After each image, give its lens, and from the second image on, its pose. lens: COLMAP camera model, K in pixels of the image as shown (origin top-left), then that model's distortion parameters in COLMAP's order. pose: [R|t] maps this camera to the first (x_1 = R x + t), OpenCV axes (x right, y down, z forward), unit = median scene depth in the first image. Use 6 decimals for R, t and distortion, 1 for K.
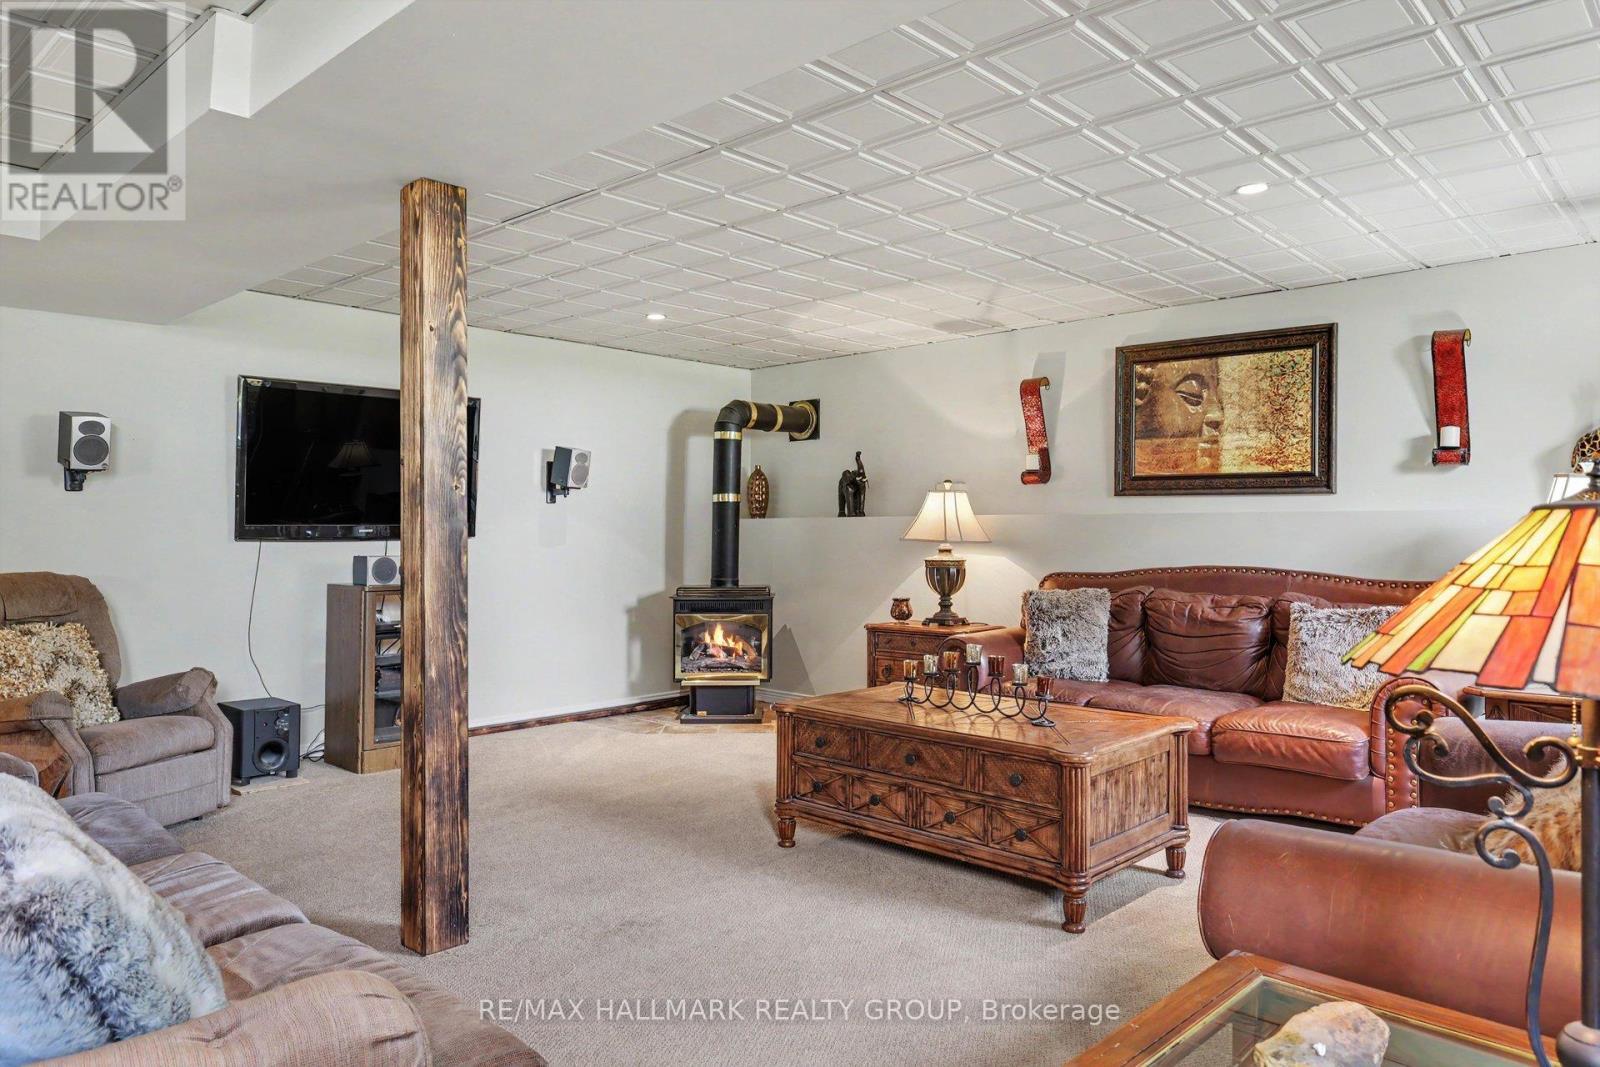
lens RADIAL K [[1067.4, 0, 799.0], [0, 1067.4, 534.2], [0, 0, 1]] dist [-0.000349, 0.000869]
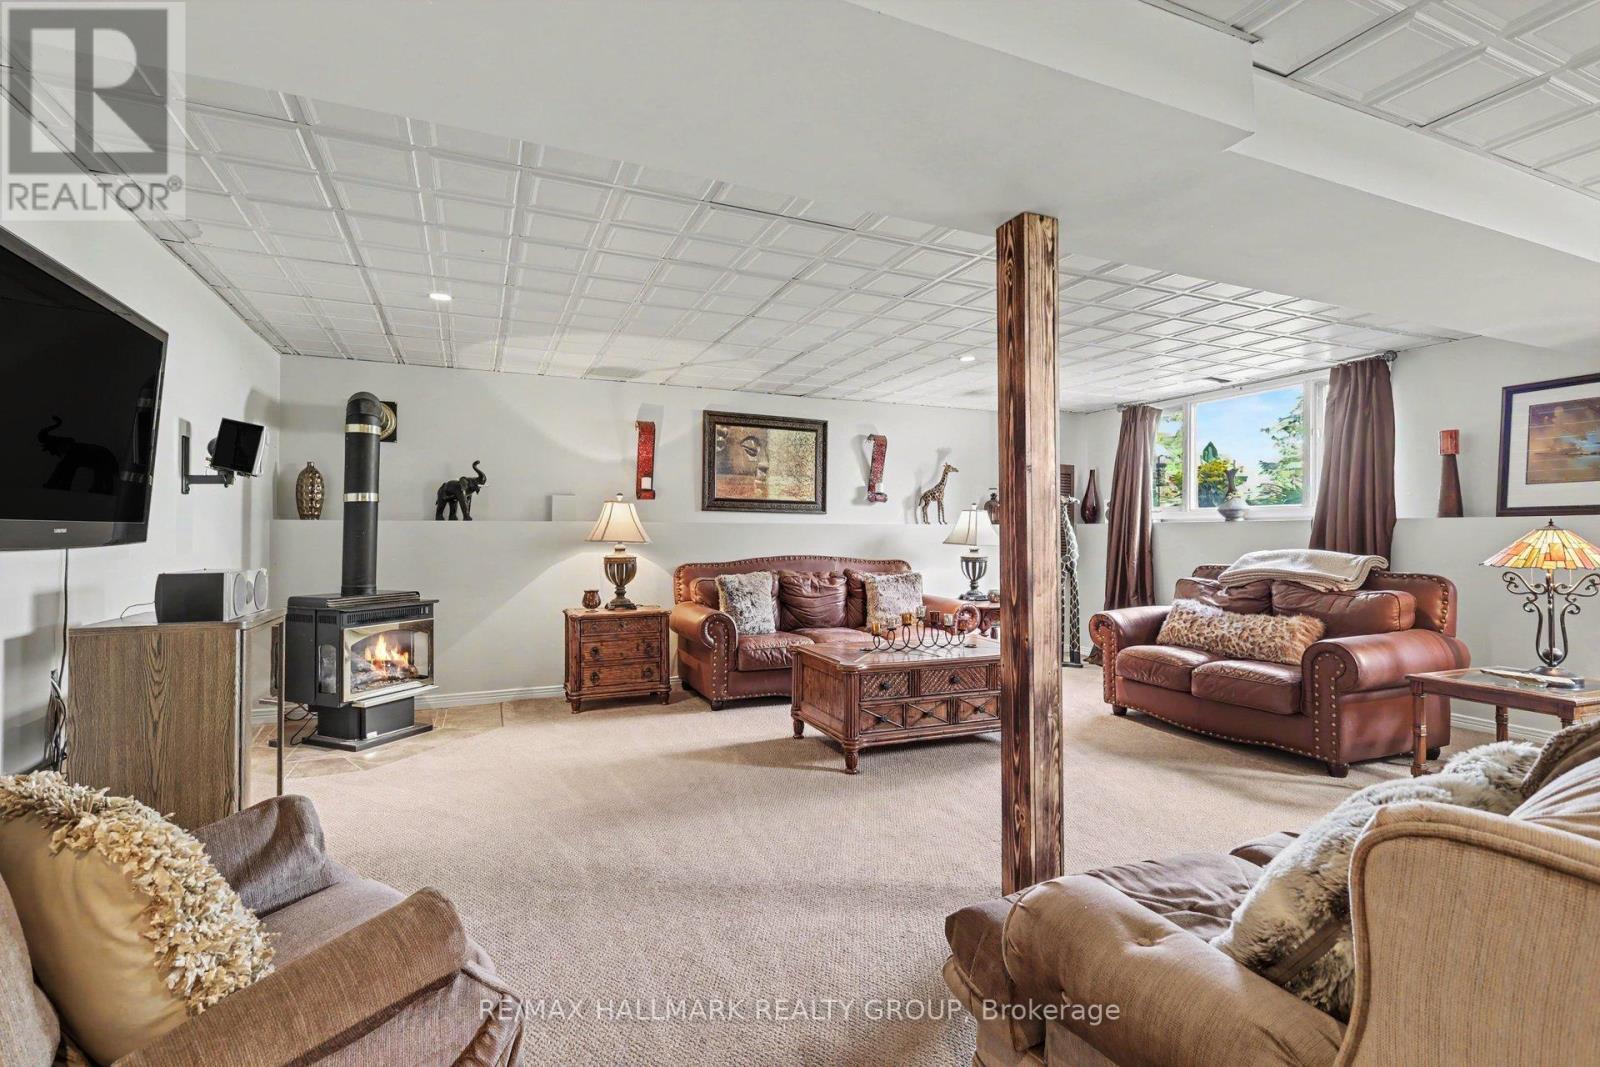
lens RADIAL K [[738.4, 0, 796.3], [0, 738.4, 533.1], [0, 0, 1]] dist [-0.000073, -0.000009]
pose [[0.400481, 0.004782, 0.916293, -0.602132], [0.002731, 0.999976, -0.006413, 0.002152], [-0.916301, 0.005071, 0.400458, 0.483892]]
